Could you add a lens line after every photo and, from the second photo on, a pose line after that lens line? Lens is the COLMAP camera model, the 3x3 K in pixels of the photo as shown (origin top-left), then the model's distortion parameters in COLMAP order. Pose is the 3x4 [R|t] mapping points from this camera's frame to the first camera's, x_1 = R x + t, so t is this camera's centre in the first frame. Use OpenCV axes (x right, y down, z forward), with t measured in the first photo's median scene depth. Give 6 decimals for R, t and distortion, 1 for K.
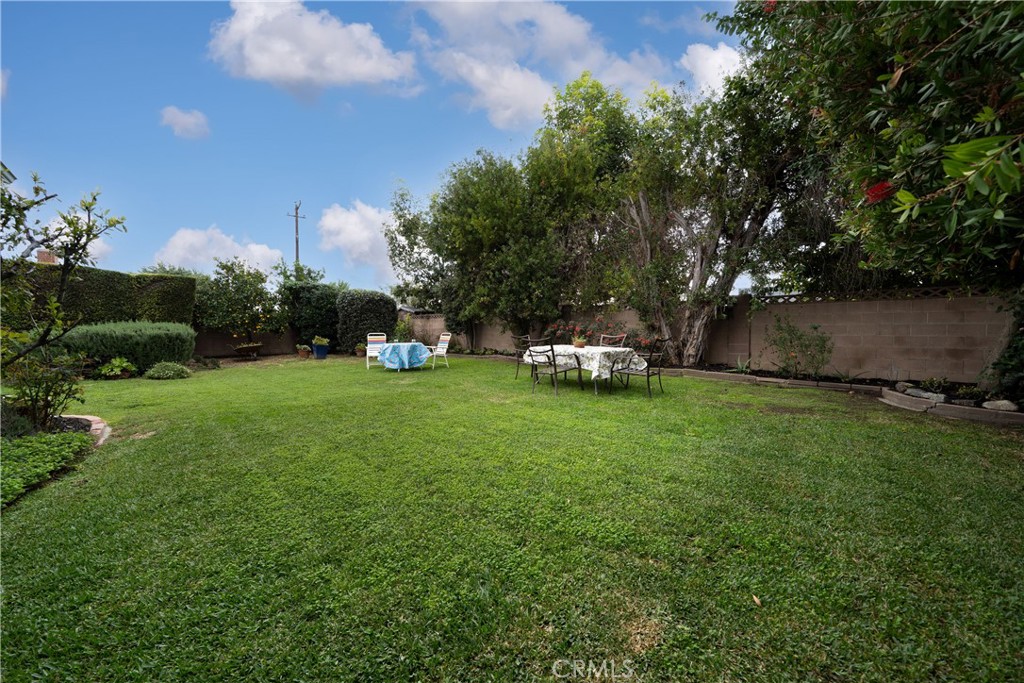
lens RADIAL K [[361.4, 0, 507.9], [0, 361.4, 343.3], [0, 0, 1]] dist [-0.019451, -0.000006]
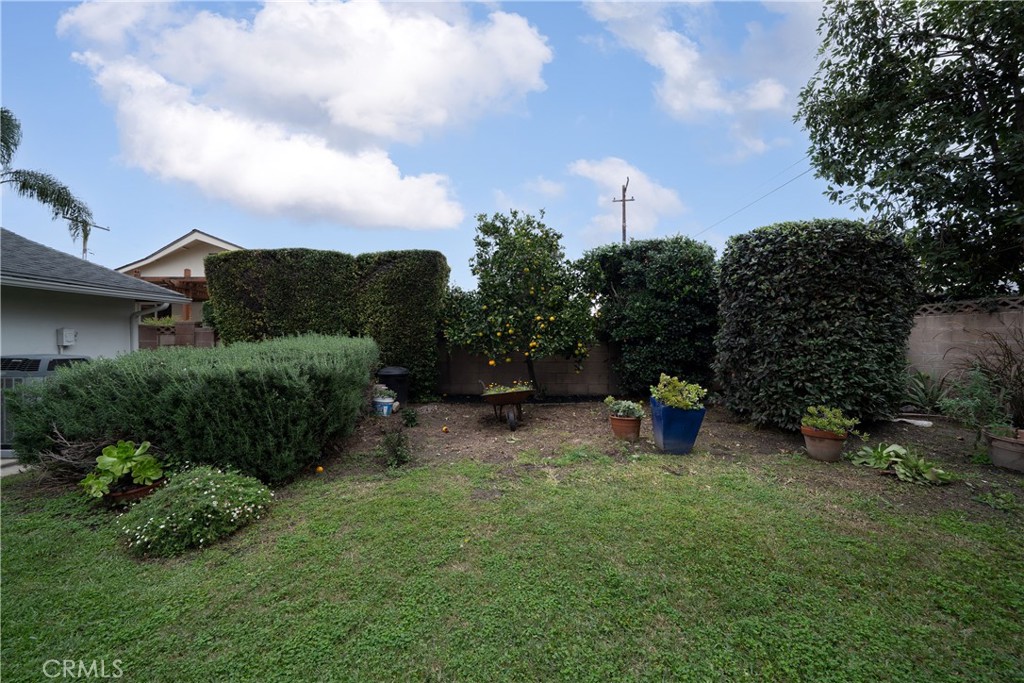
lens RADIAL K [[377.2, 0, 507.0], [0, 377.2, 344.5], [0, 0, 1]] dist [-0.016649, 0.000264]
pose [[0.670316, 0.004155, -0.742064, -0.363048], [-0.020098, 0.999719, -0.012558, -0.036962], [0.741803, 0.023332, 0.670212, 0.646959]]
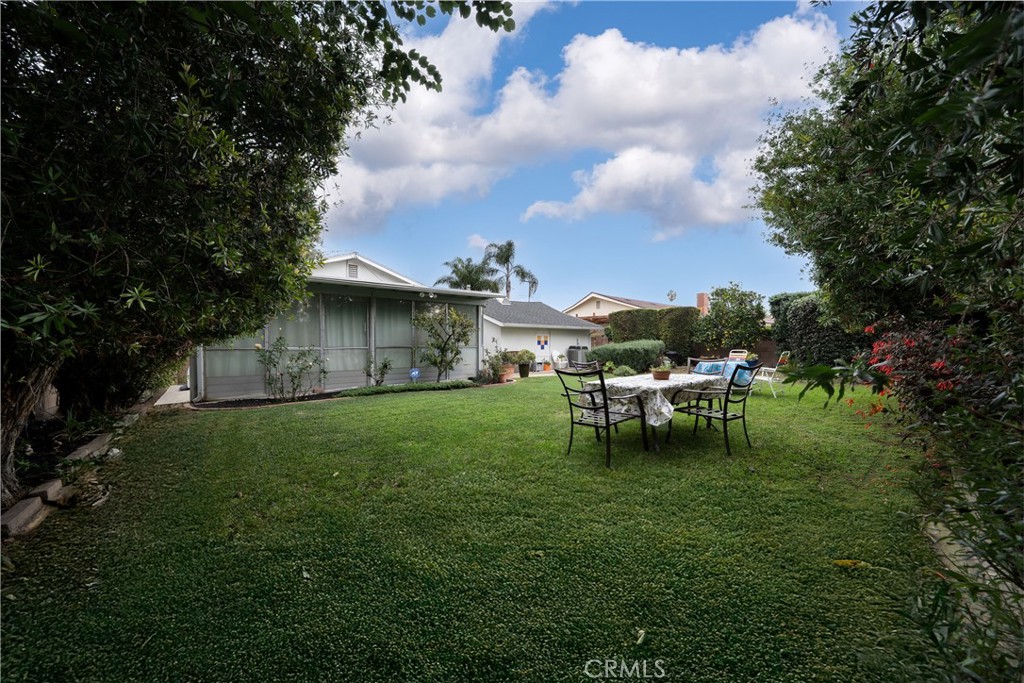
lens RADIAL K [[361.4, 0, 511.5], [0, 361.4, 344.4], [0, 0, 1]] dist [-0.019451, -0.000006]
pose [[-0.086746, 0.000306, -0.996230, 0.495848], [-0.023580, 0.999719, 0.002360, -0.024044], [0.995951, 0.023696, -0.086715, 0.411365]]
